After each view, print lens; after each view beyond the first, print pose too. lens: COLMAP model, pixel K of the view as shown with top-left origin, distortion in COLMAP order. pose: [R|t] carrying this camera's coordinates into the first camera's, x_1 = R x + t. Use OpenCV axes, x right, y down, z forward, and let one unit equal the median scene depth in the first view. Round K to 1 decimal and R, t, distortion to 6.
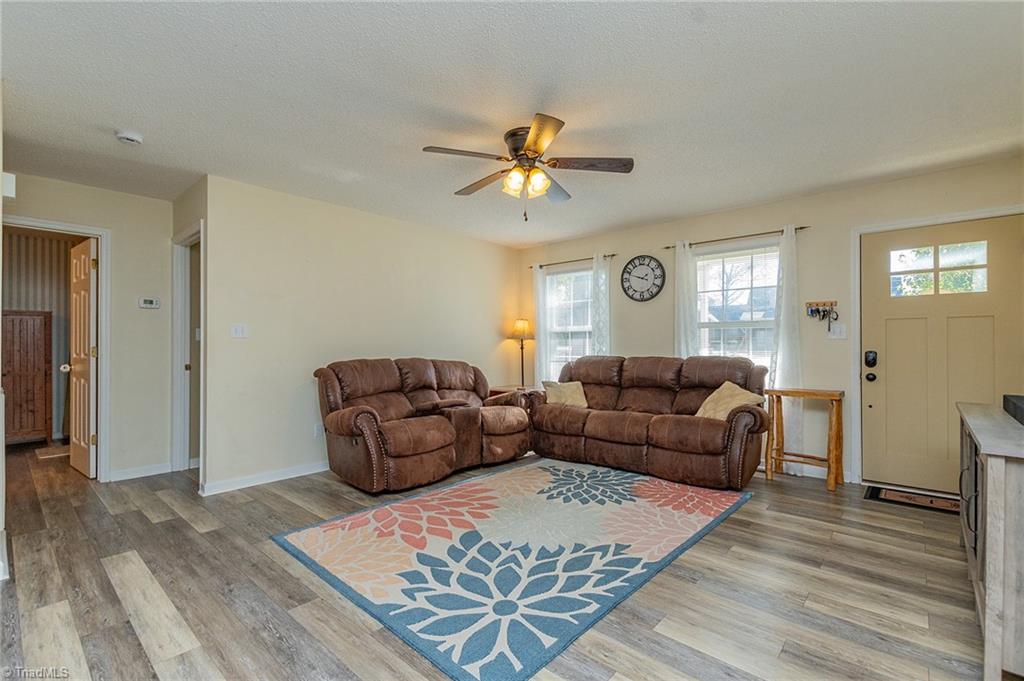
lens RADIAL K [[456.3, 0, 513.9], [0, 456.3, 346.9], [0, 0, 1]] dist [0.000131, 0.000307]
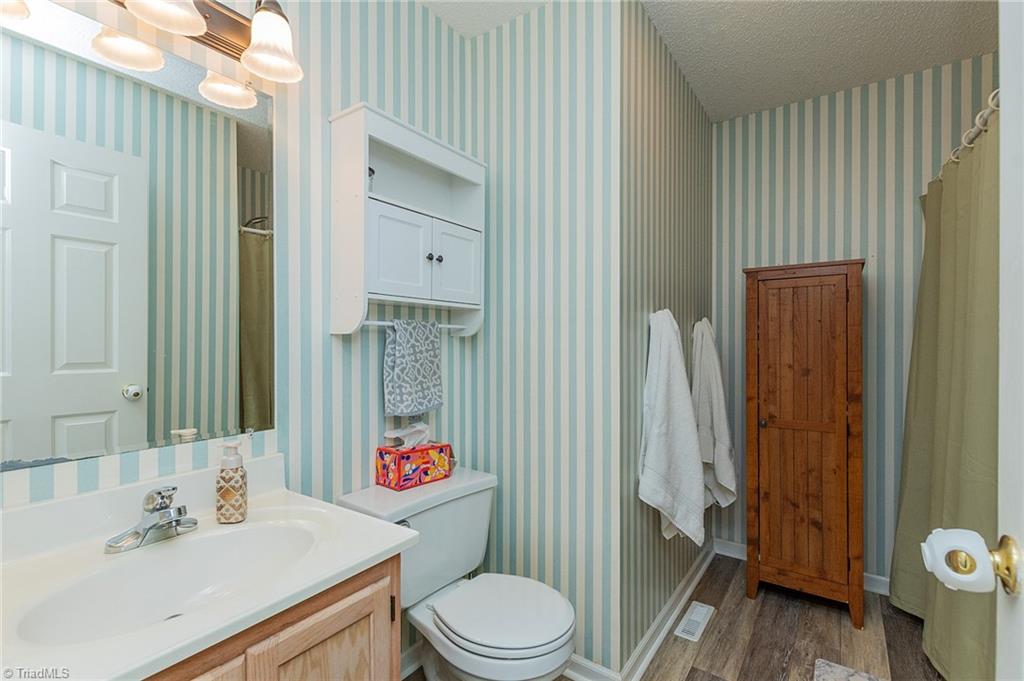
lens RADIAL K [[456.3, 0, 513.5], [0, 456.3, 347.0], [0, 0, 1]] dist [0.000131, 0.000307]
pose [[0.123750, 0.005384, -0.992299, -0.707897], [-0.006735, 0.999967, 0.004586, -0.009182], [0.992291, 0.006115, 0.123783, 0.698654]]
